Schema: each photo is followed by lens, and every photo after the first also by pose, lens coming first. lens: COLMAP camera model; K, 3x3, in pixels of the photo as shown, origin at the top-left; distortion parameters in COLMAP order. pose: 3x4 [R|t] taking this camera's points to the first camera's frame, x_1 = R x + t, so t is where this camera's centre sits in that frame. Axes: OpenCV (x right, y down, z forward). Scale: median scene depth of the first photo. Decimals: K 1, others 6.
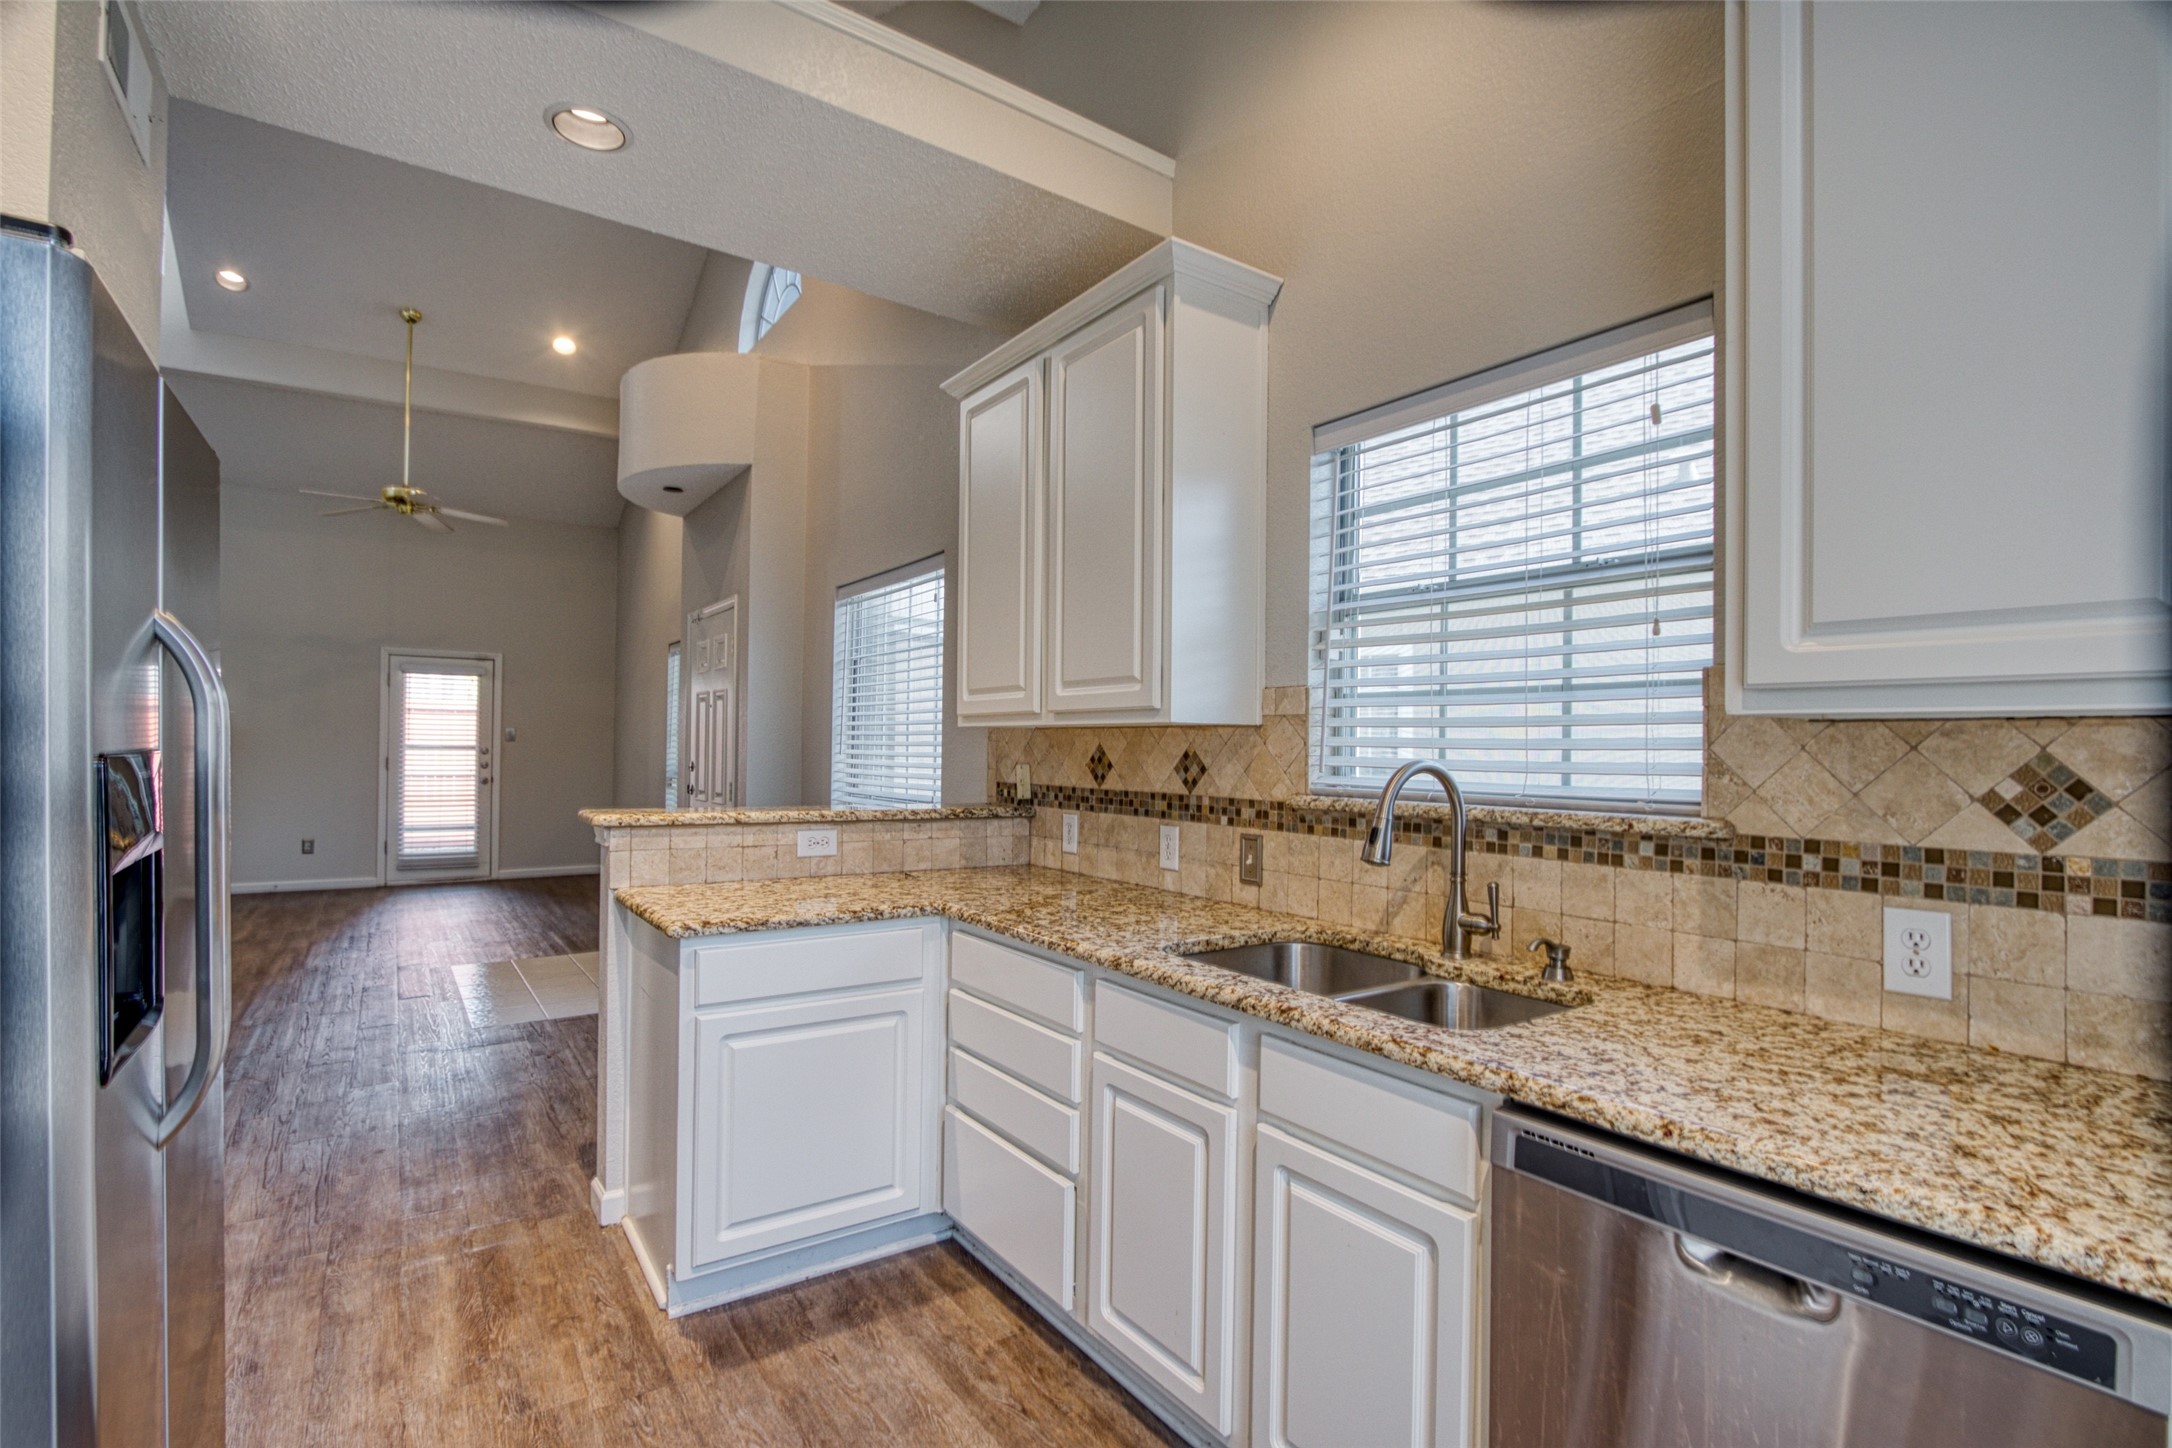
lens RADIAL K [[999.2, 0, 1094.7], [0, 999.2, 744.5], [0, 0, 1]] dist [-0.026066, 0.007358]
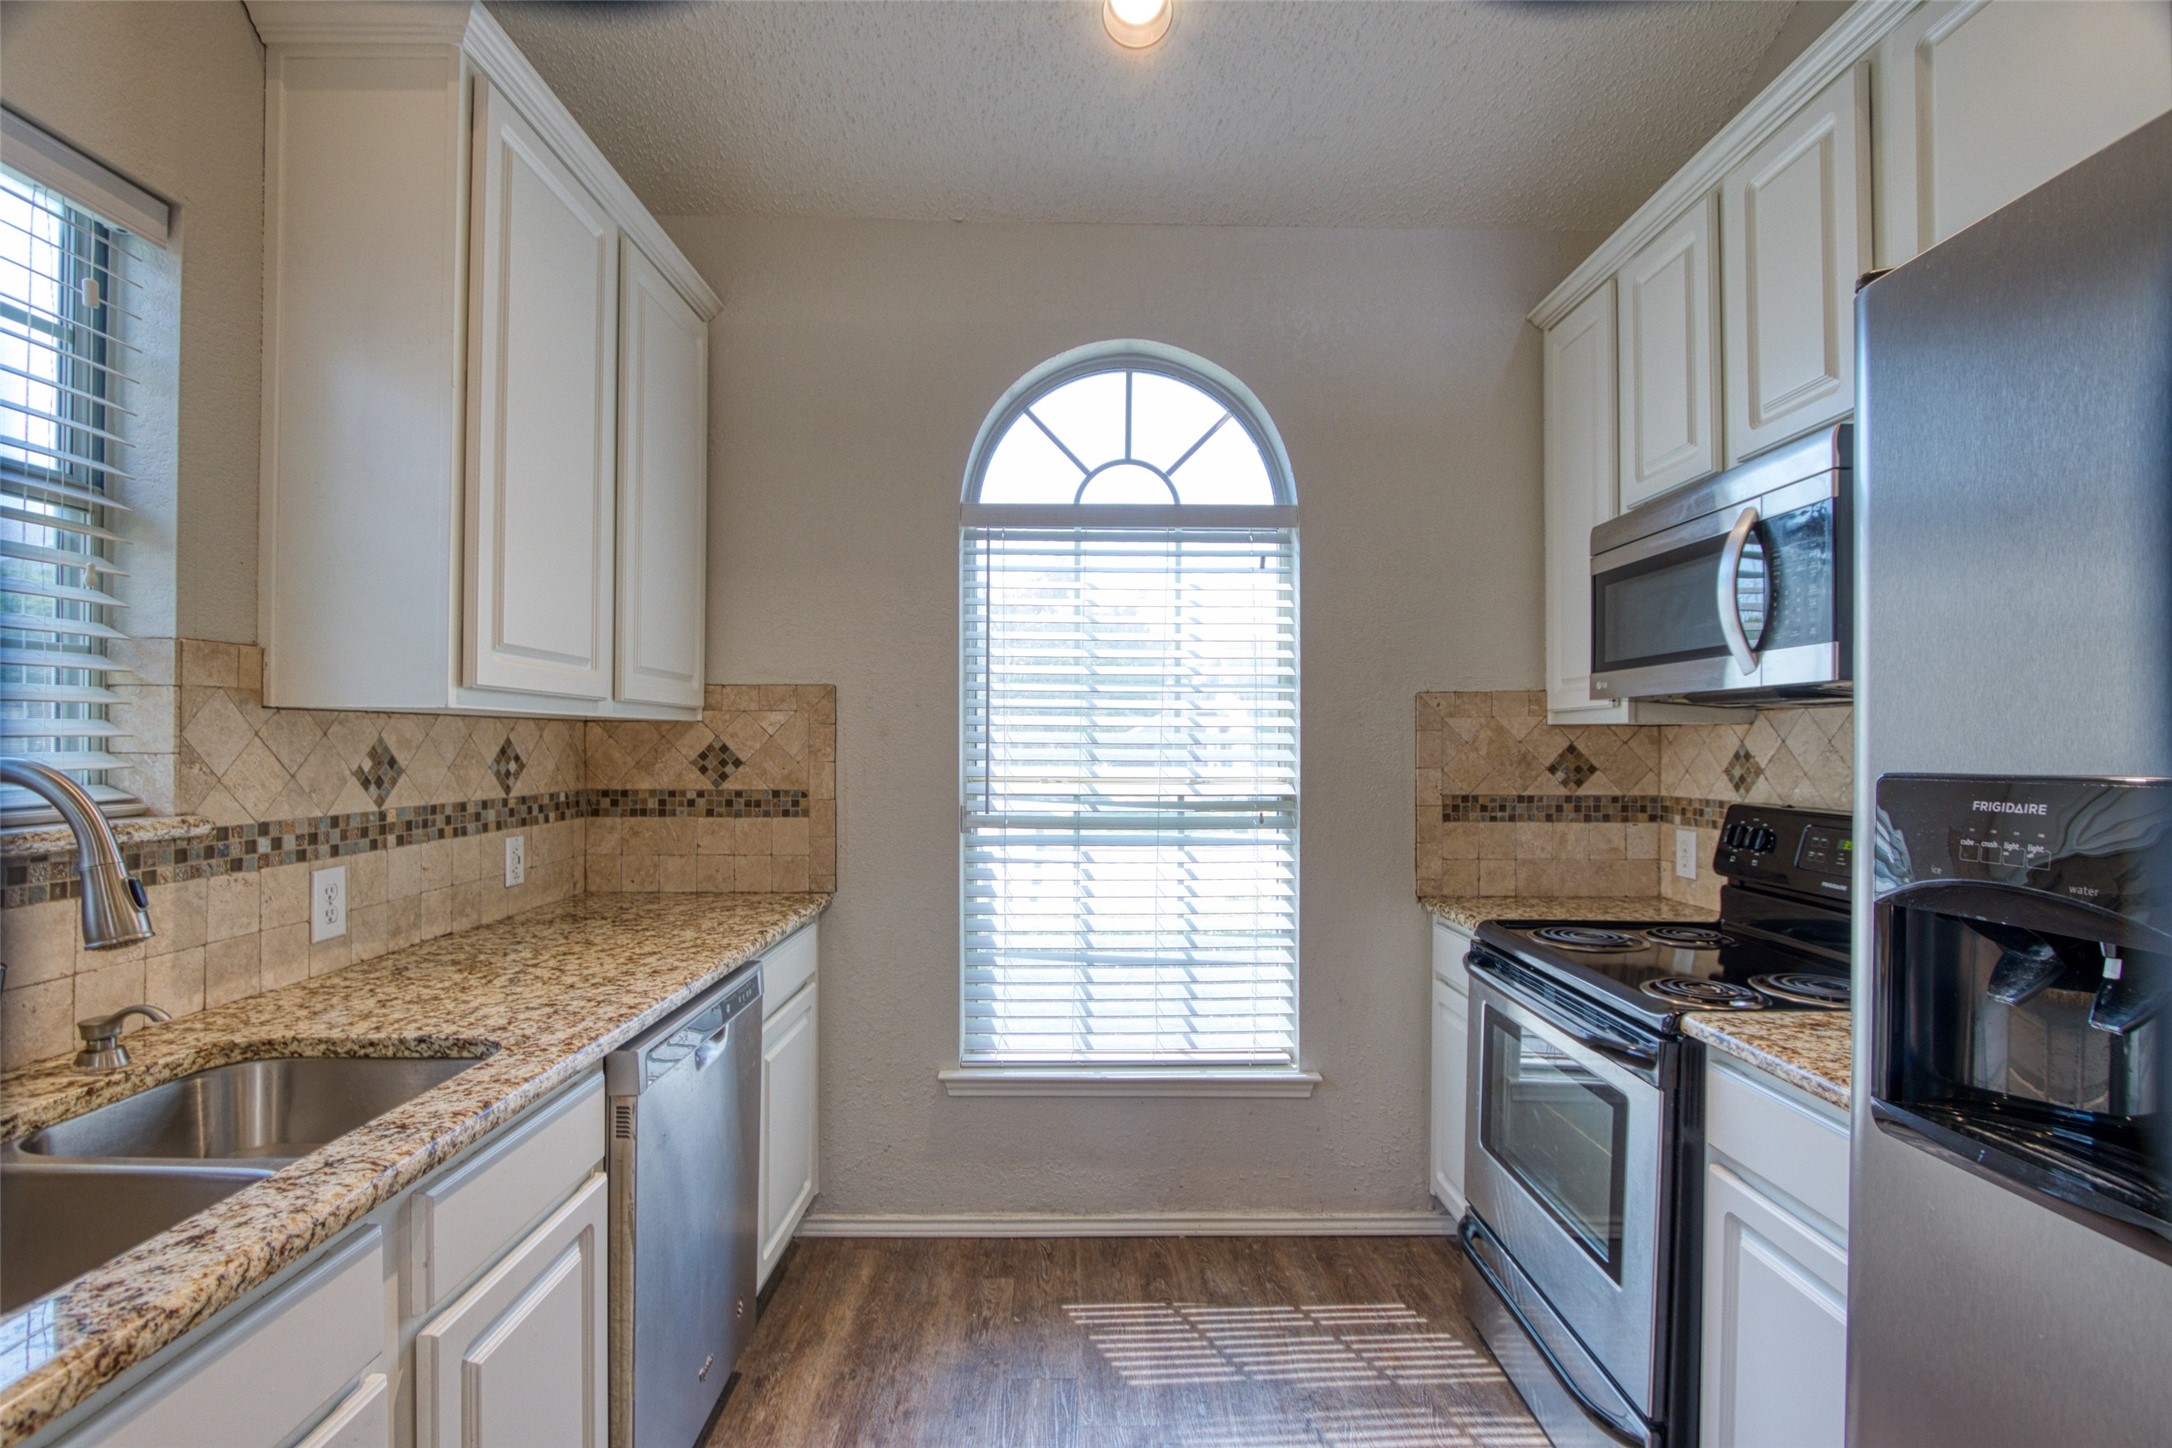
lens RADIAL K [[999.2, 0, 1094.7], [0, 999.2, 744.5], [0, 0, 1]] dist [-0.026066, 0.007358]
pose [[-0.825867, -0.019337, 0.563533, -0.481554], [-0.017689, 0.999808, 0.008383, -0.007891], [-0.563587, -0.003046, -0.826051, 1.150976]]
